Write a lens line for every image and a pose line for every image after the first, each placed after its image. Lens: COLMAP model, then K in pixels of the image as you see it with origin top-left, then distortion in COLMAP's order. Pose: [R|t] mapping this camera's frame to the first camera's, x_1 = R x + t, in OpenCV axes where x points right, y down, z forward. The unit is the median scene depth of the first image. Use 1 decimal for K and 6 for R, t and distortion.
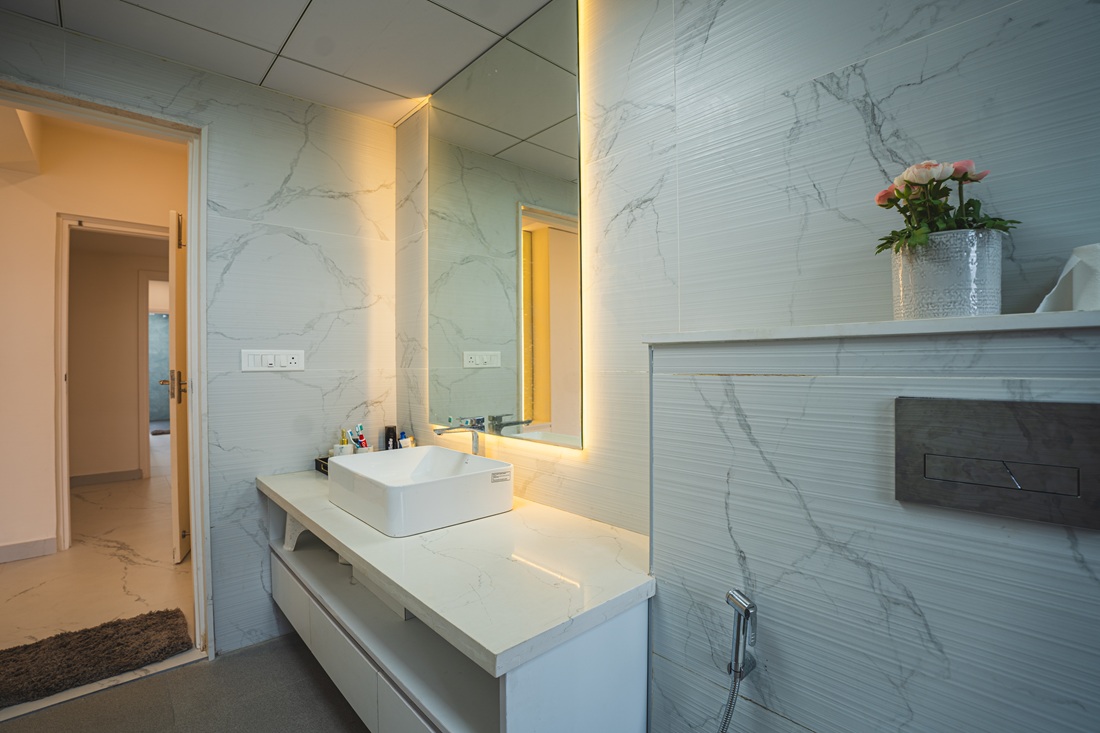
lens RADIAL K [[508.6, 0, 550.0], [0, 508.6, 366.5], [0, 0, 1]] dist [-0.054706, 0.000723]
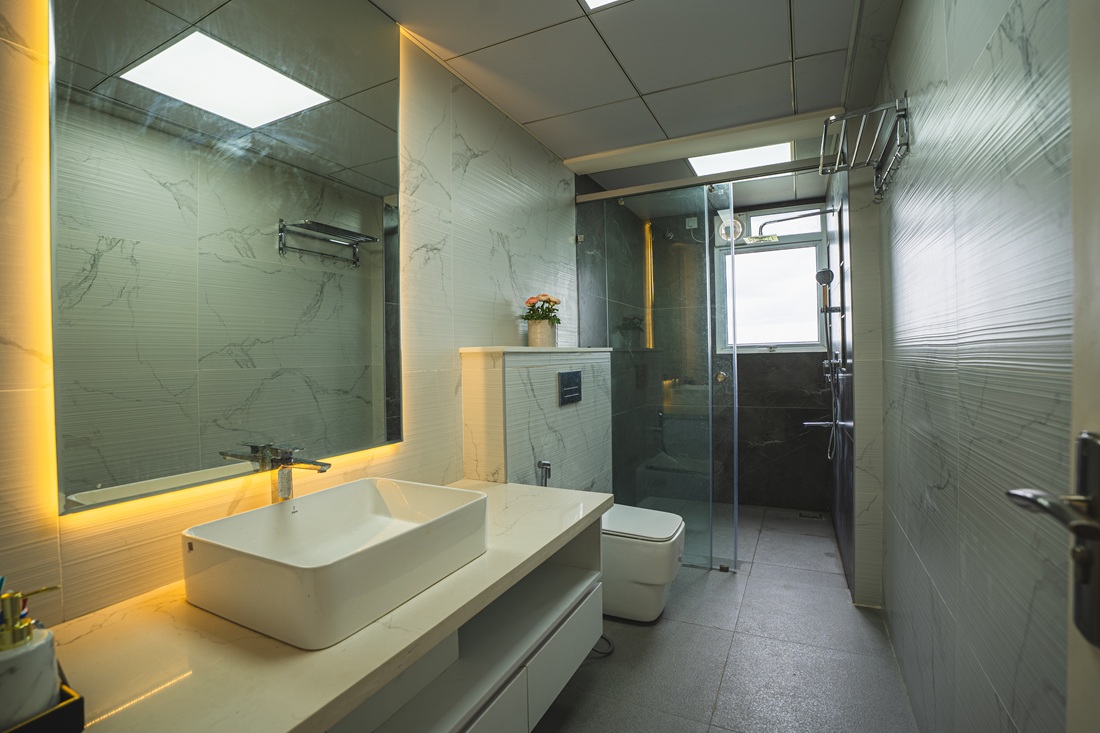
lens RADIAL K [[508.6, 0, 550.0], [0, 508.6, 366.5], [0, 0, 1]] dist [-0.054706, 0.000723]
pose [[-0.362207, -0.006523, 0.932075, -1.297416], [0.026864, 0.999487, 0.017435, -0.017668], [-0.931710, 0.031354, -0.361846, 1.281271]]
